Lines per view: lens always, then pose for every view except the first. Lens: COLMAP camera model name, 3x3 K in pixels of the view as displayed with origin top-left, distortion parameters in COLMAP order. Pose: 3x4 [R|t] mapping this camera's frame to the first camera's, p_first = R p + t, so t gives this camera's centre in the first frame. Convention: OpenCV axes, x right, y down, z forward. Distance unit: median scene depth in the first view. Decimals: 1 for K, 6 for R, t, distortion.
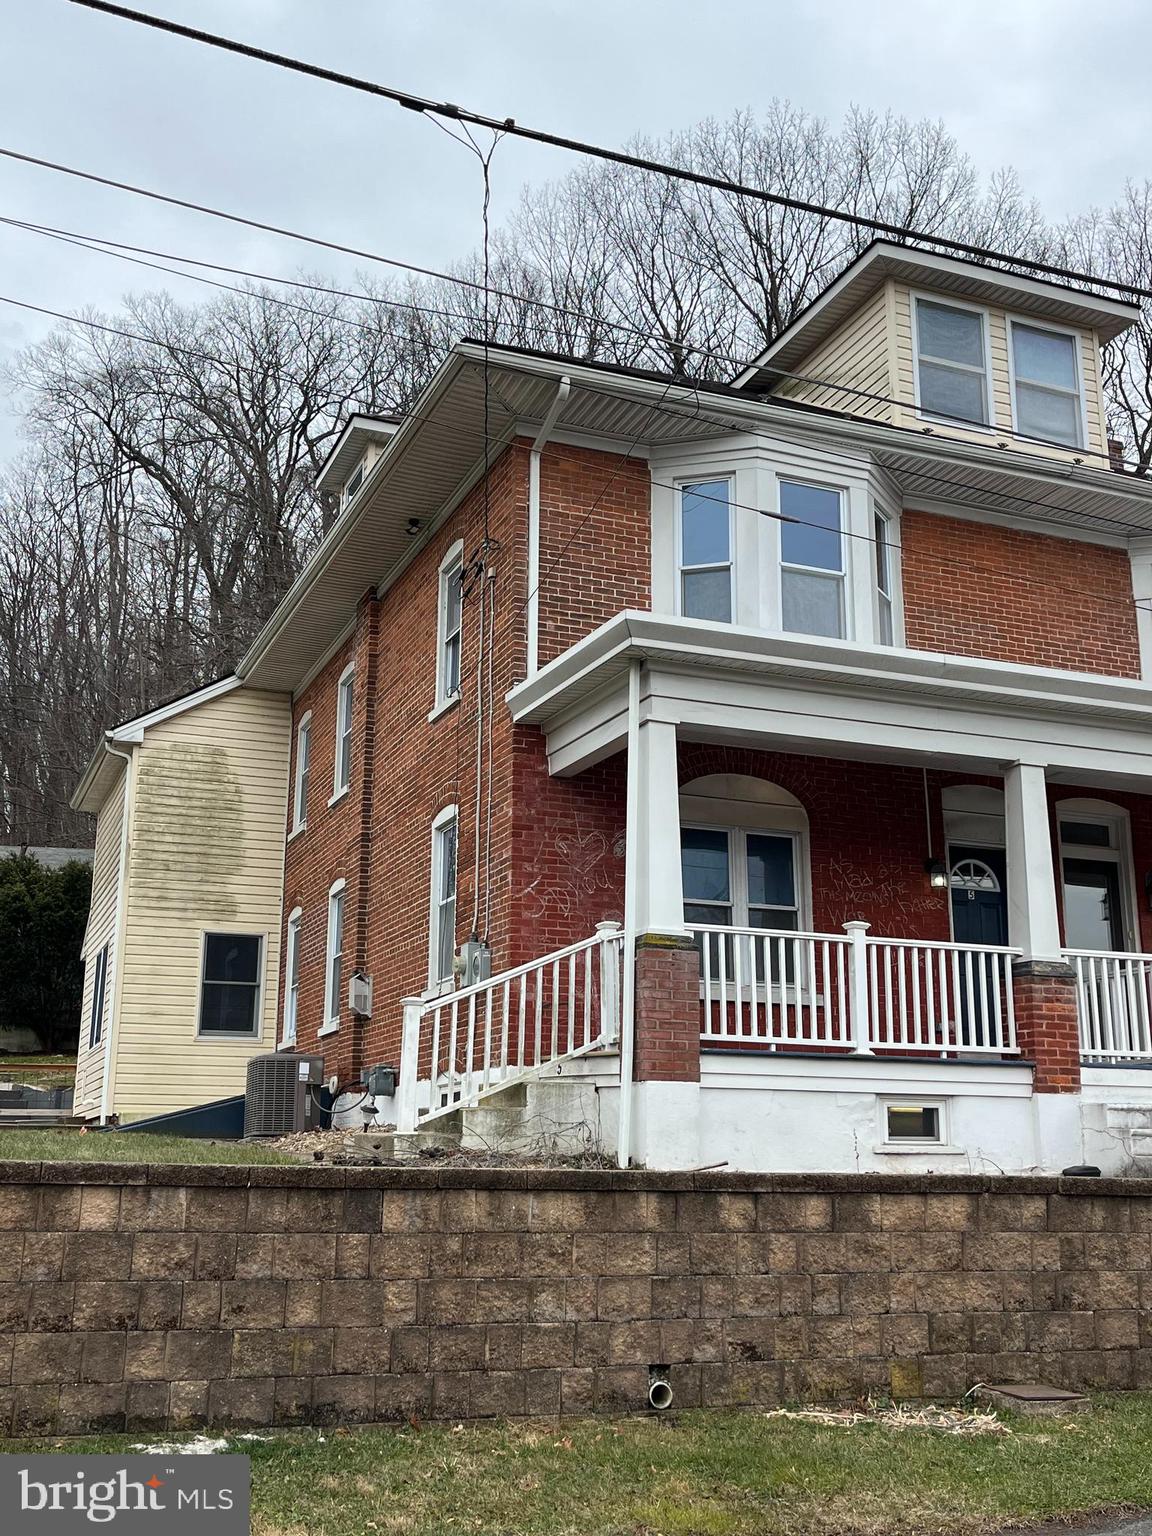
lens RADIAL K [[1553.9, 0, 574.7], [0, 1553.9, 766.2], [0, 0, 1]] dist [0.047174, 0.000000]
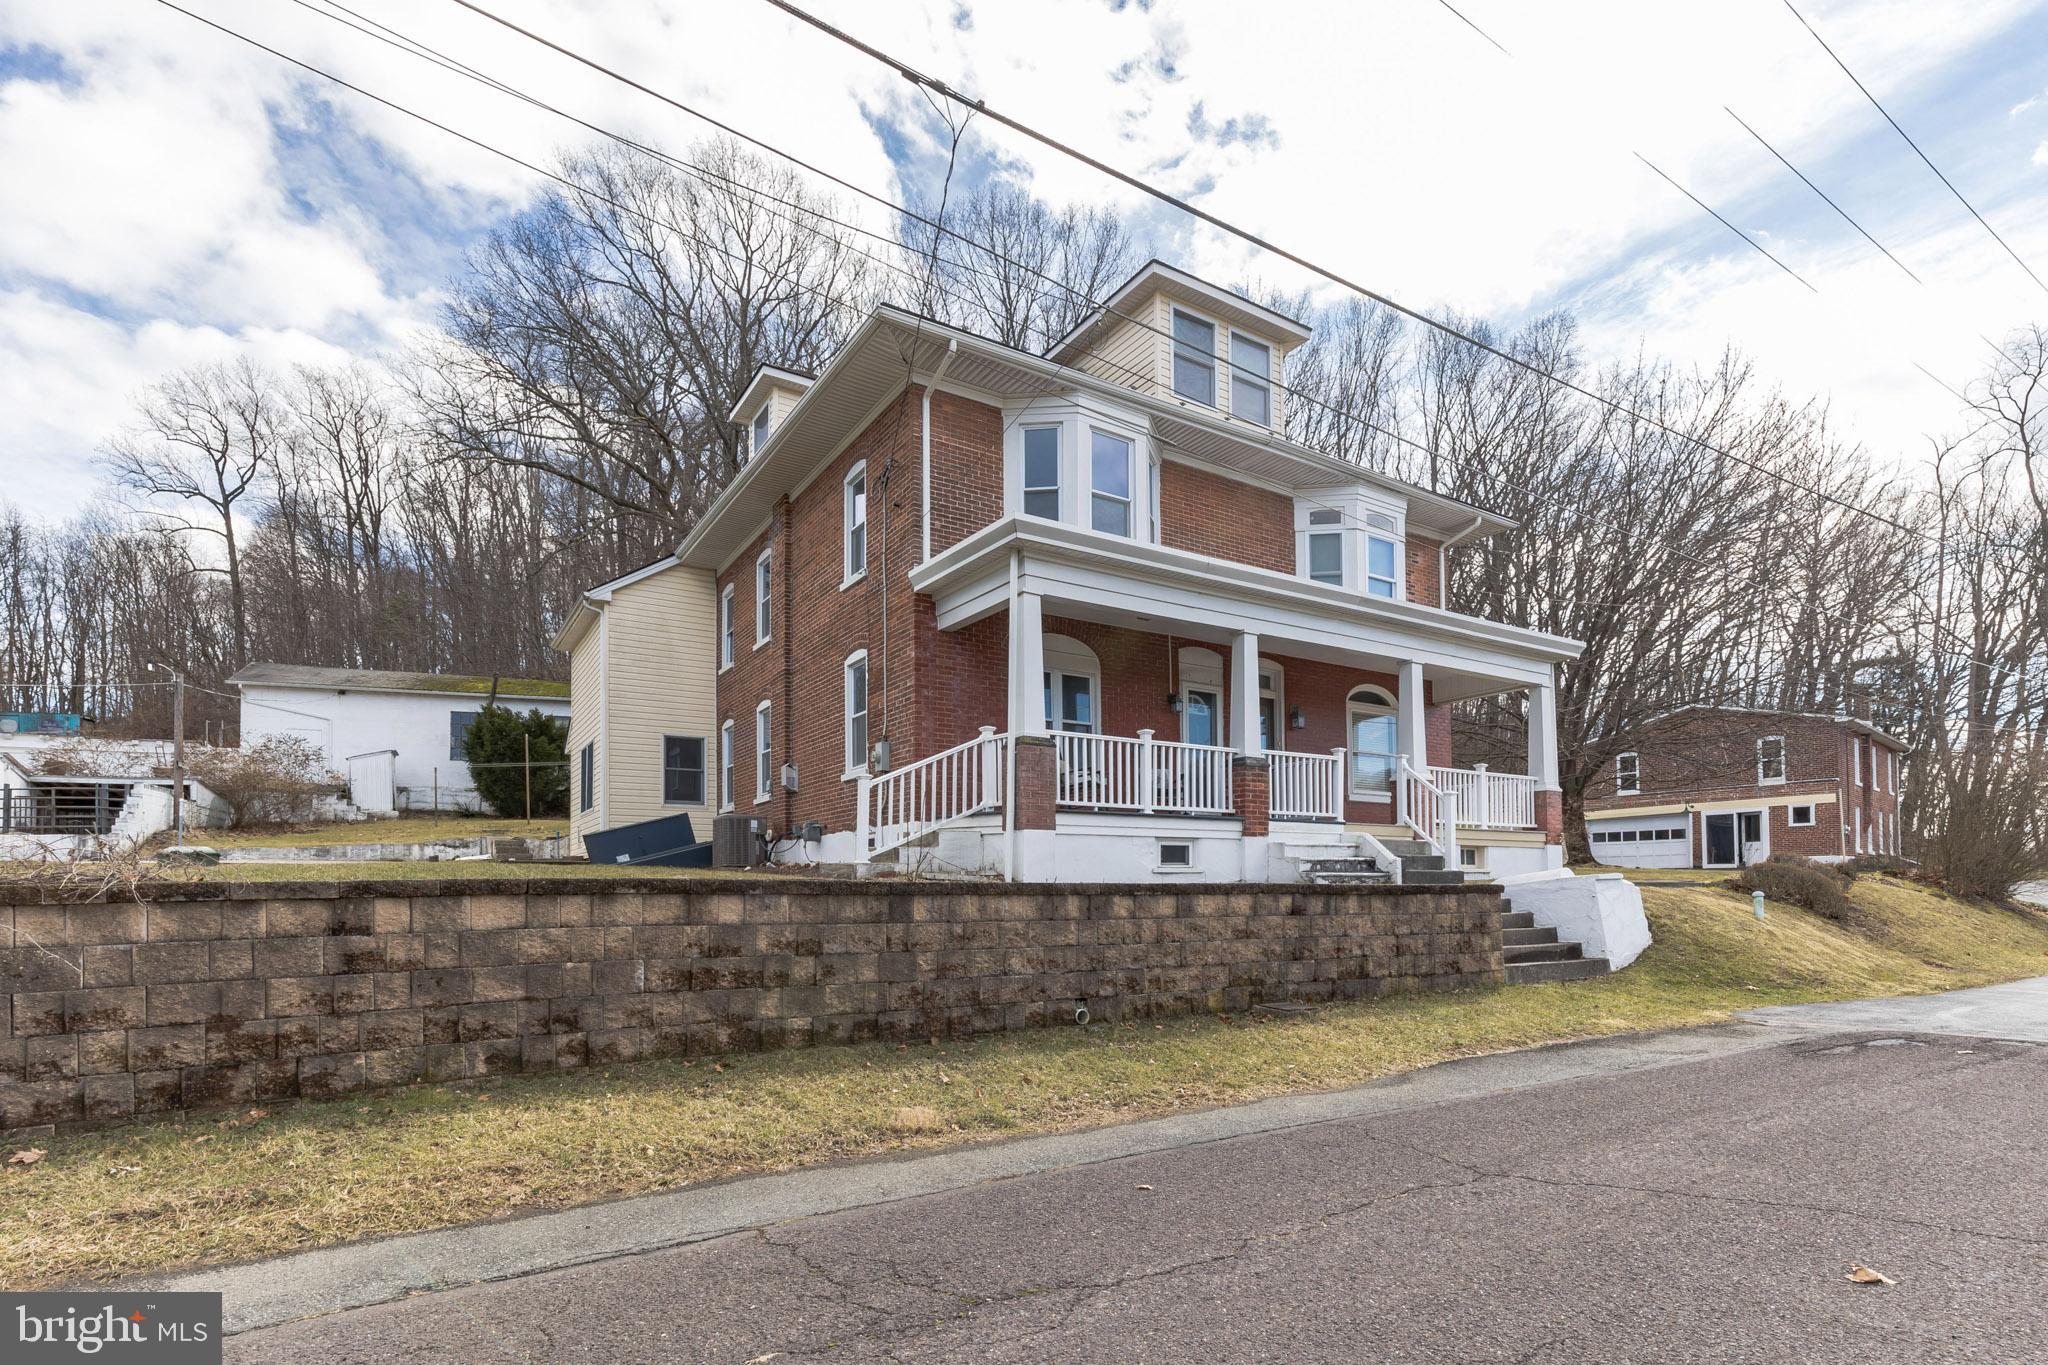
lens RADIAL K [[958.4, 0, 1040.1], [0, 958.4, 859.4], [0, 0, 1]] dist [0.010428, 0.000132]
pose [[0.982648, -0.006374, 0.185368, -0.102178], [-0.034774, 0.975356, 0.217878, 0.018397], [-0.182189, -0.220543, 0.958211, 0.057985]]
